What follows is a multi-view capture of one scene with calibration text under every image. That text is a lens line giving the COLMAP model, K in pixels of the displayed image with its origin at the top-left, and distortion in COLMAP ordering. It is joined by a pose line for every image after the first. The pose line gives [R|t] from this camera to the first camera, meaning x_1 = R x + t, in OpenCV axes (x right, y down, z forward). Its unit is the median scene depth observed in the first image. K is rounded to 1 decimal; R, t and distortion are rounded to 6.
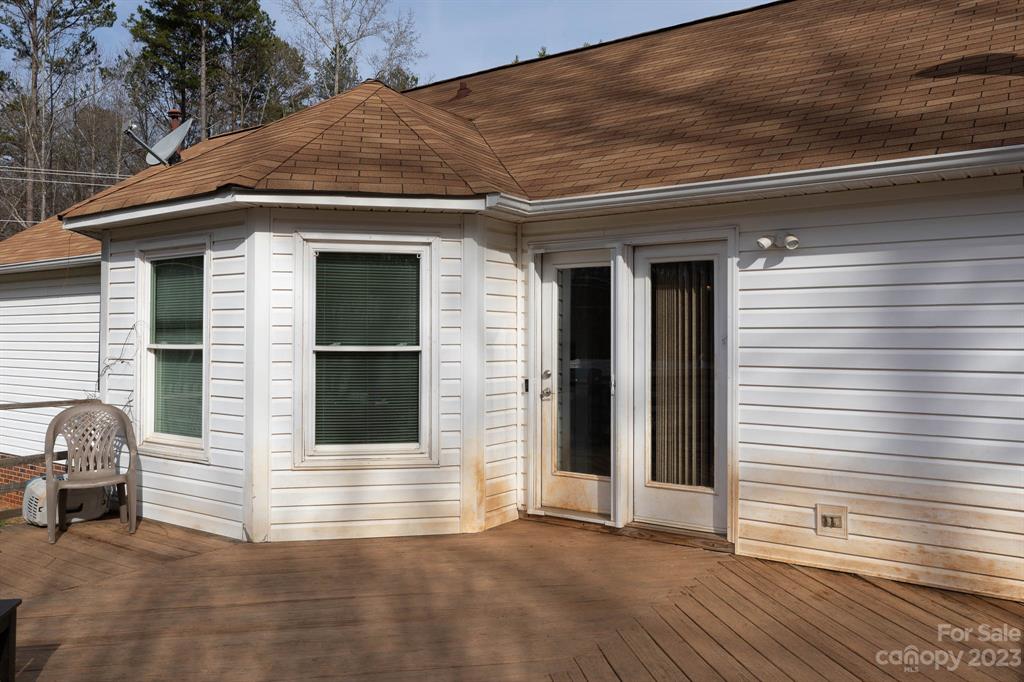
lens RADIAL K [[800.1, 0, 513.5], [0, 800.1, 329.1], [0, 0, 1]] dist [-0.001667, 0.001841]
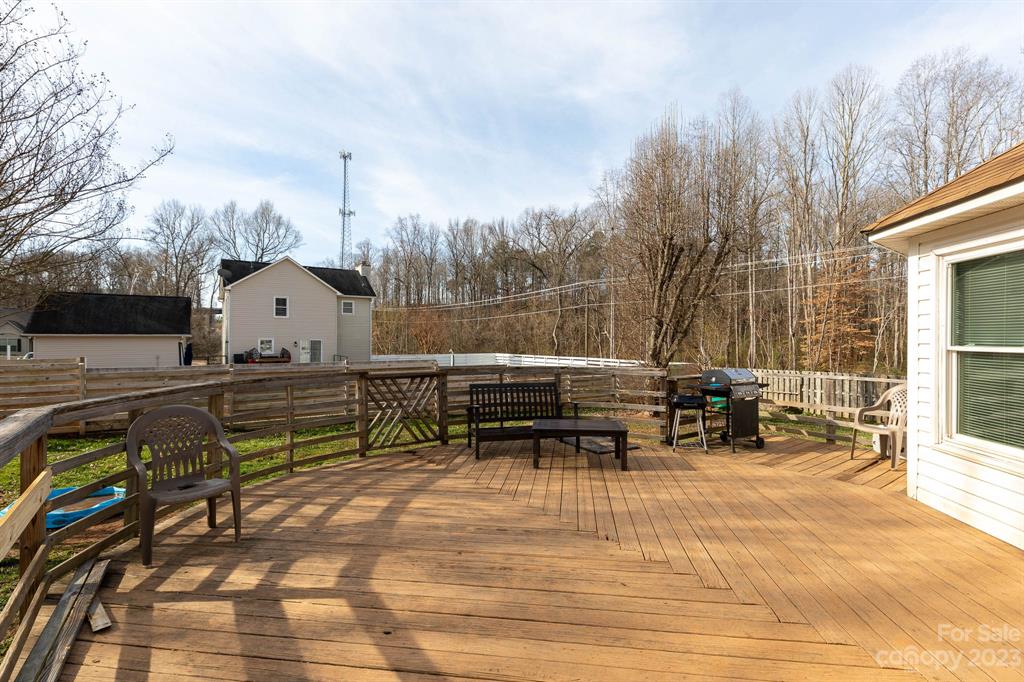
lens RADIAL K [[463.7, 0, 510.7], [0, 463.7, 329.5], [0, 0, 1]] dist [-0.001206, 0.000924]
pose [[-0.306653, -0.027128, -0.951435, 0.519678], [-0.001574, 0.999607, -0.027994, 0.015517], [0.951820, -0.007087, -0.306576, 0.536487]]
